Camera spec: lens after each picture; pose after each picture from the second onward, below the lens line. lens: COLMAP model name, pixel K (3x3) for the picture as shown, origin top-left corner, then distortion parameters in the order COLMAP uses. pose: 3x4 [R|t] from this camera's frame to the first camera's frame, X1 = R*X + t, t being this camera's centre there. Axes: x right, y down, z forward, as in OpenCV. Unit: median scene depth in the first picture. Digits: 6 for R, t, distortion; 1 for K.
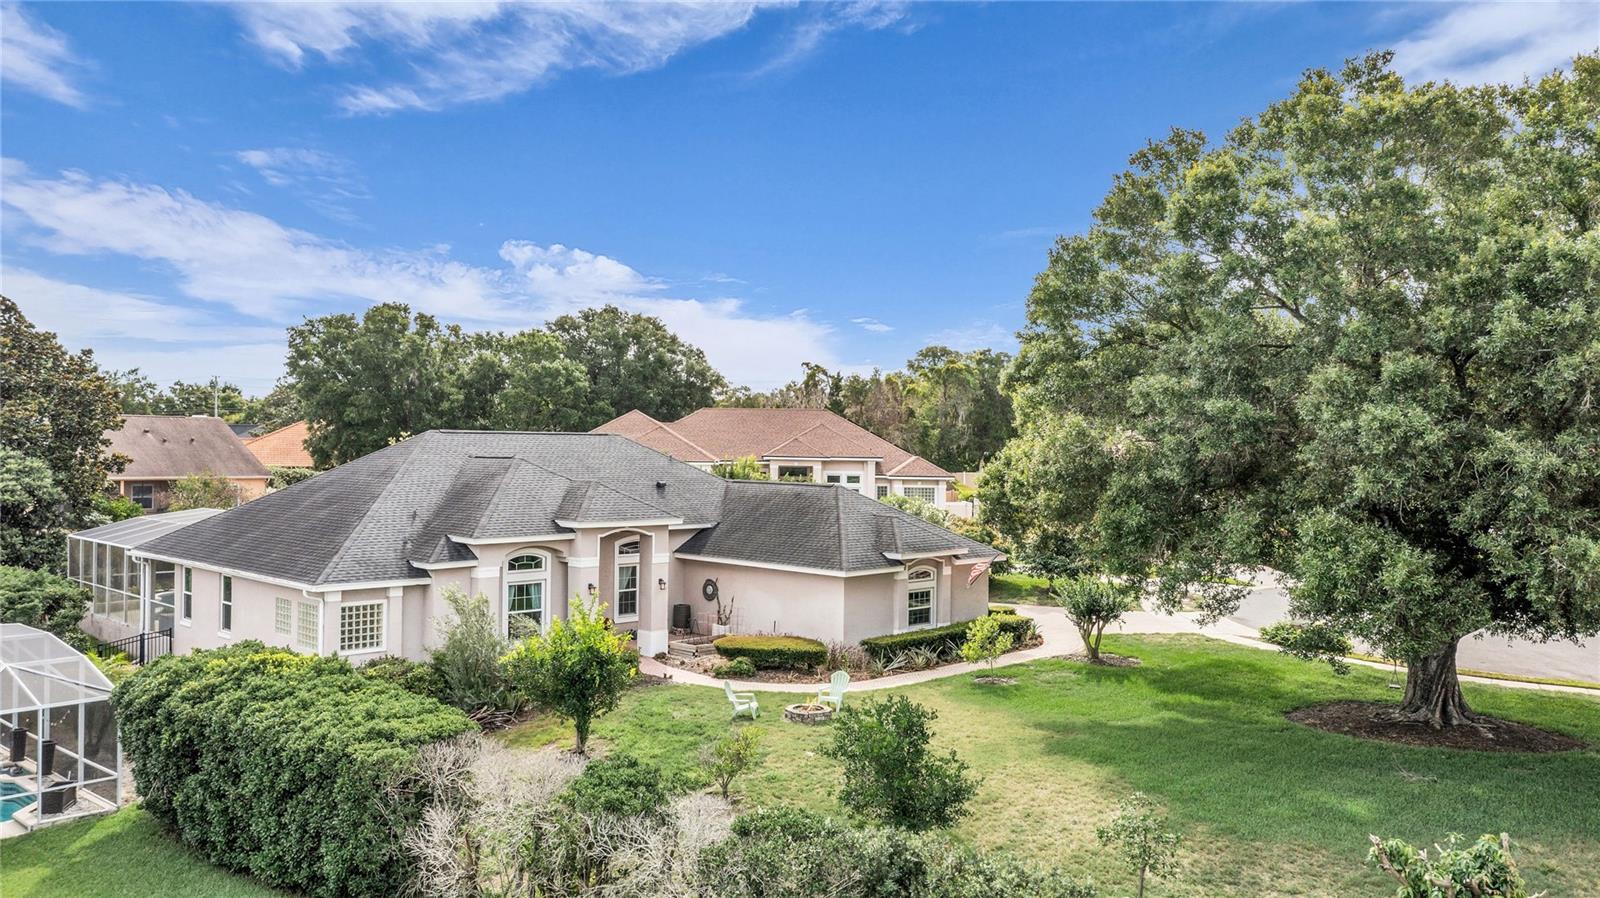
lens RADIAL K [[1261.8, 0, 800.0], [0, 1261.8, 449.0], [0, 0, 1]] dist [0.010809, 0.008054]
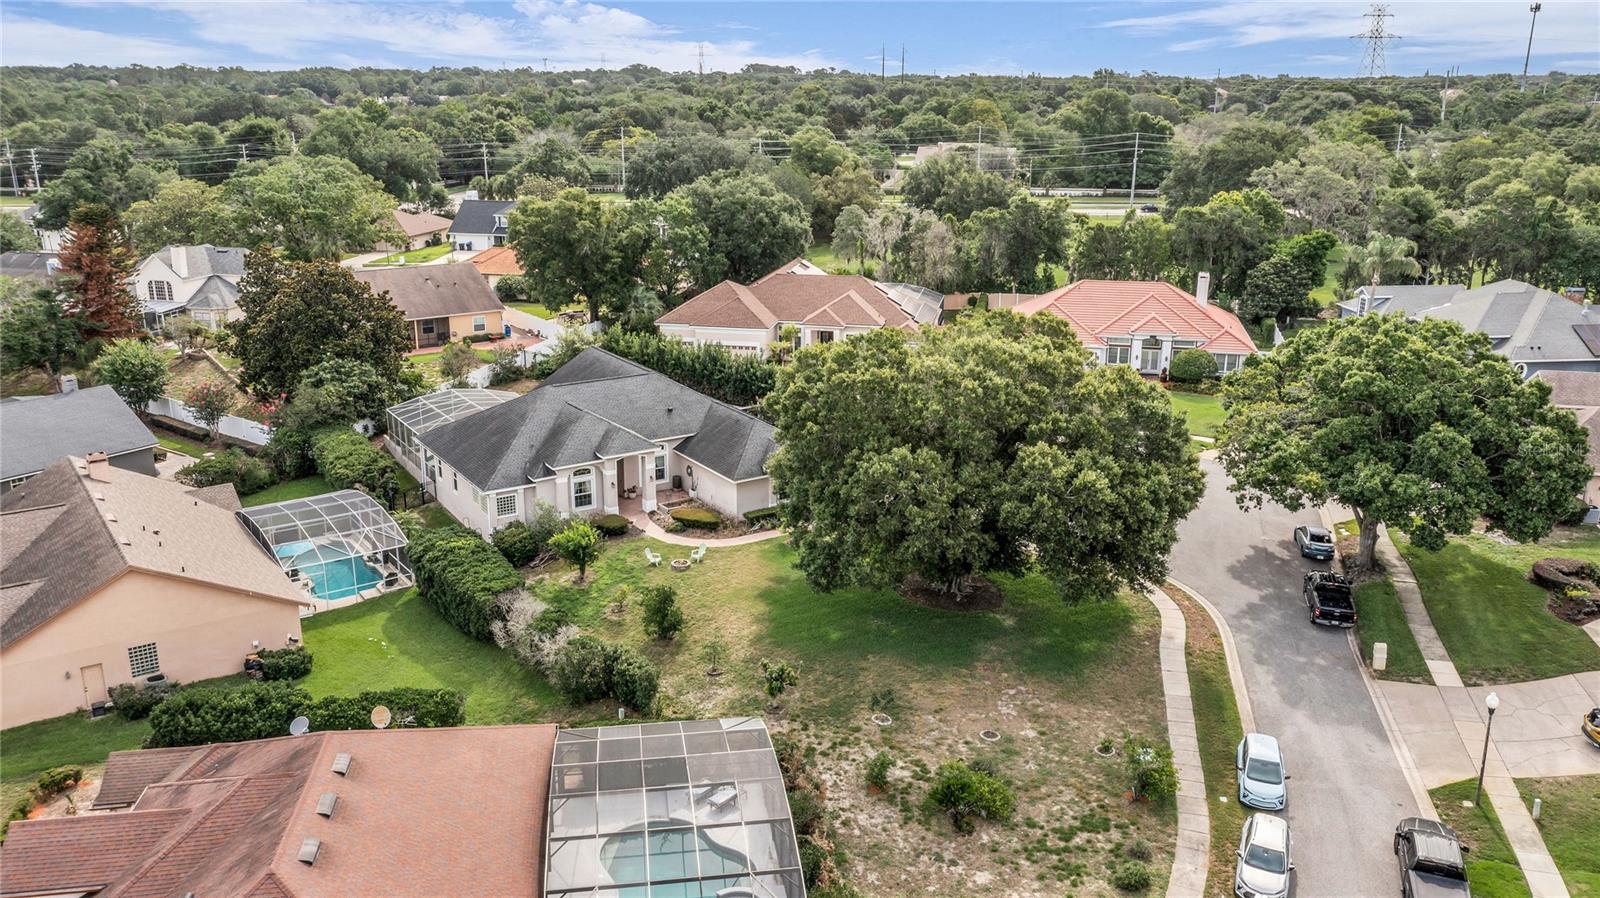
lens RADIAL K [[1261.8, 0, 800.0], [0, 1261.8, 449.0], [0, 0, 1]] dist [0.010809, 0.008054]
pose [[0.976387, 0.052209, -0.209625, 0.552208], [0.008298, 0.960577, 0.277890, -0.505968], [0.215870, -0.273067, 0.937462, -0.848259]]
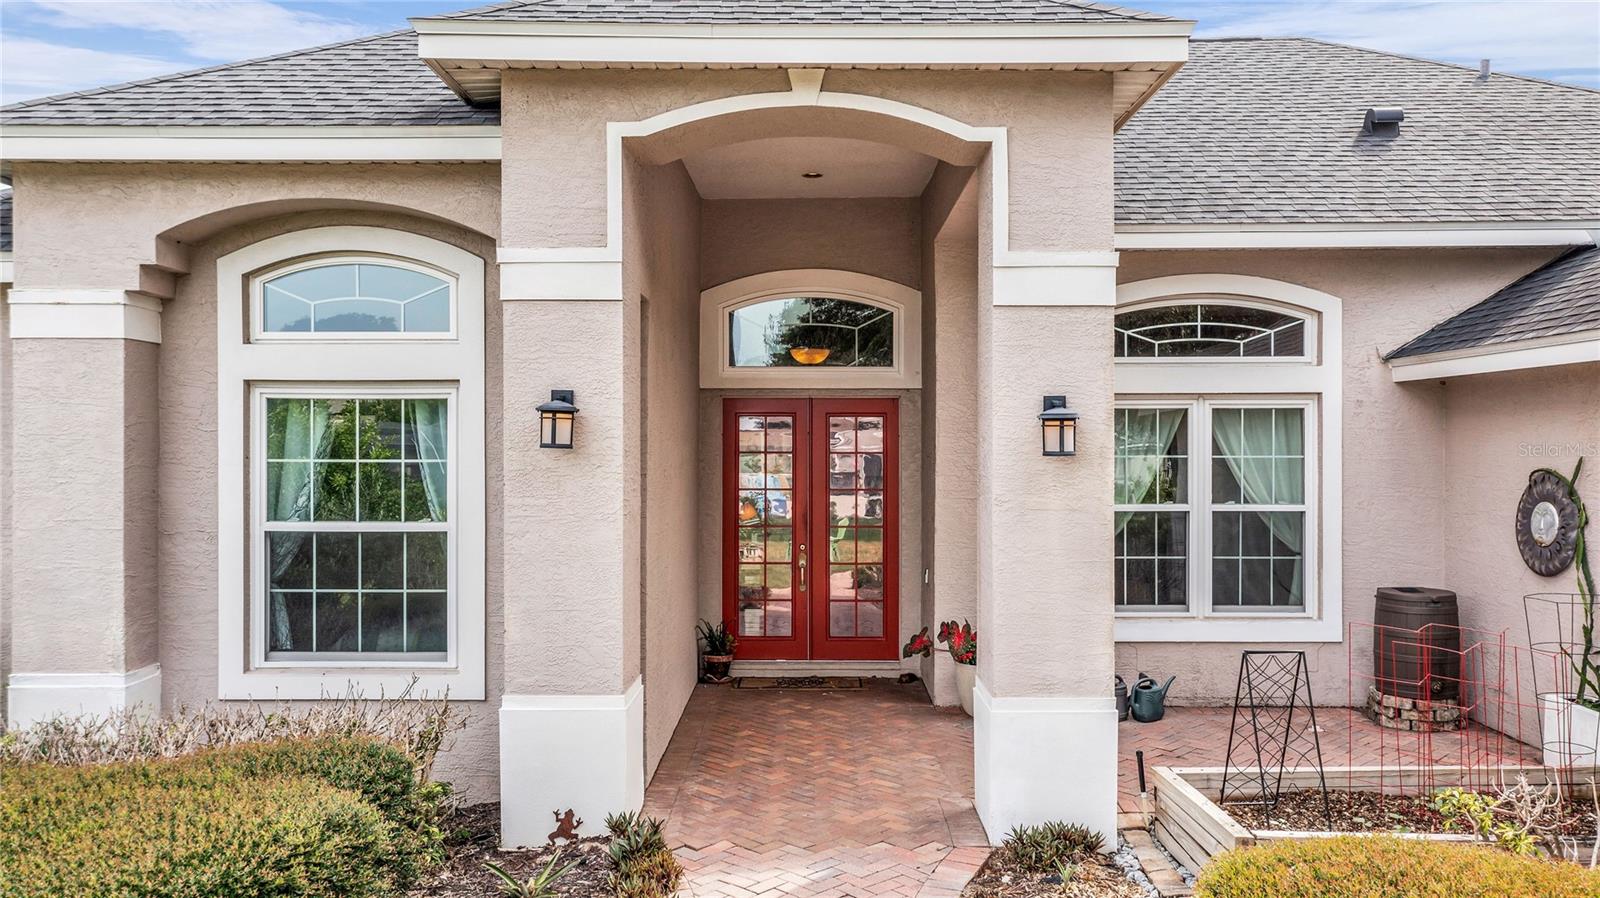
lens RADIAL K [[1261.8, 0, 800.0], [0, 1261.8, 449.0], [0, 0, 1]] dist [0.010809, 0.008054]
pose [[0.698067, -0.011130, -0.715946, -0.012074], [0.007060, 0.999938, -0.008661, 0.112448], [0.715998, 0.000991, 0.698102, 0.863312]]
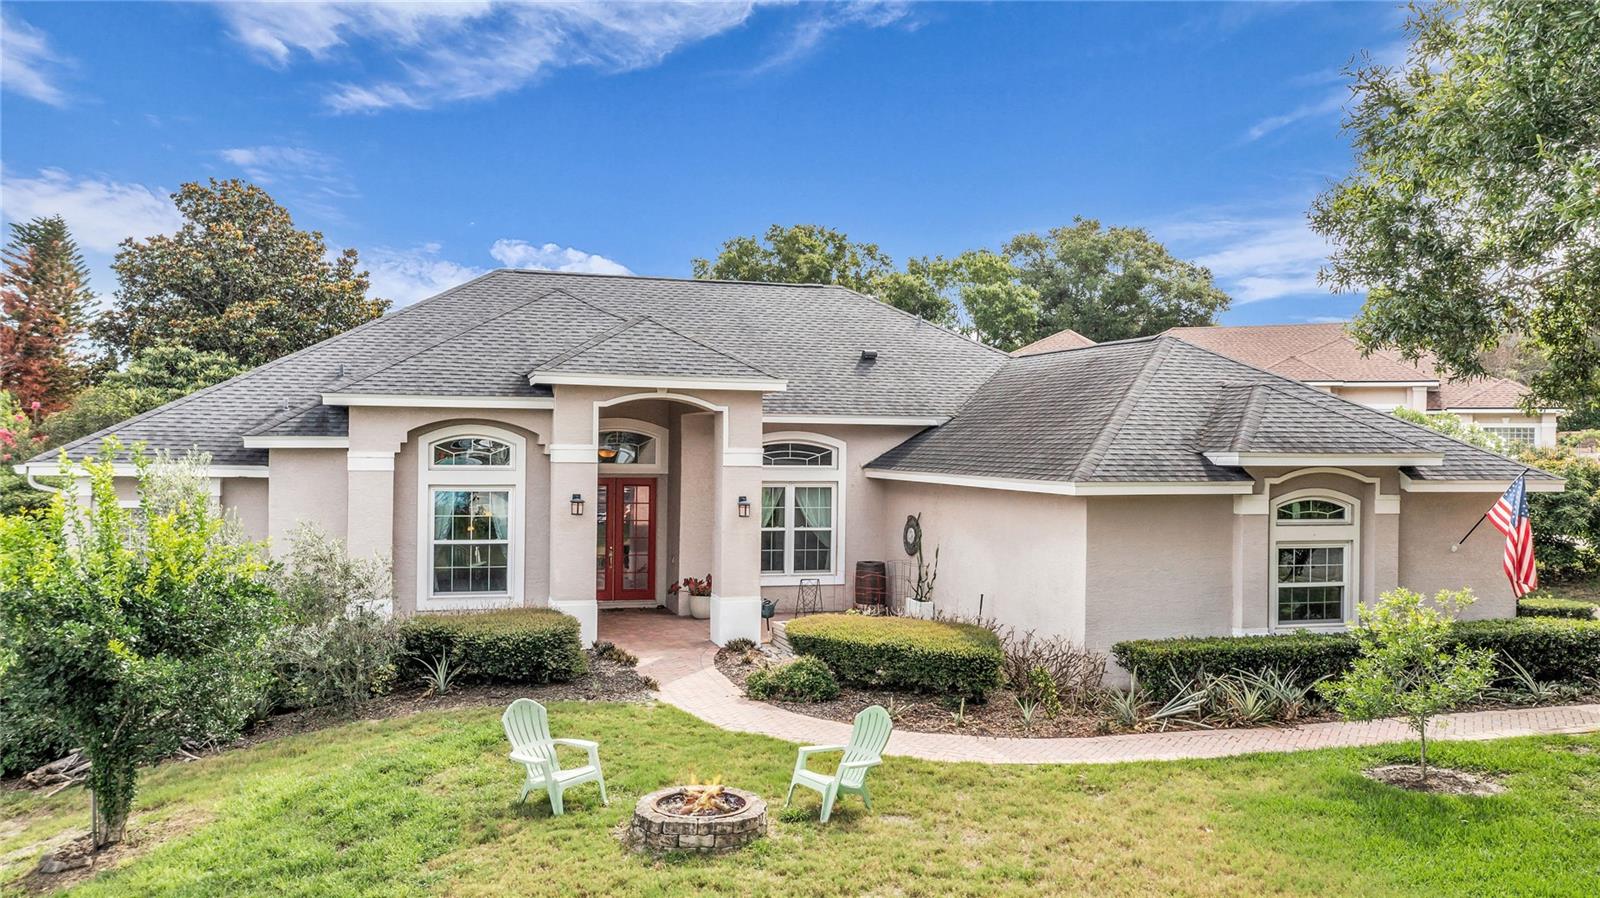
lens RADIAL K [[1261.8, 0, 800.0], [0, 1261.8, 449.0], [0, 0, 1]] dist [0.010809, 0.008054]
pose [[0.882942, 0.000775, -0.469481, 0.154177], [-0.003960, 0.999975, -0.005796, 0.087063], [0.469465, 0.006977, 0.882923, 0.559552]]
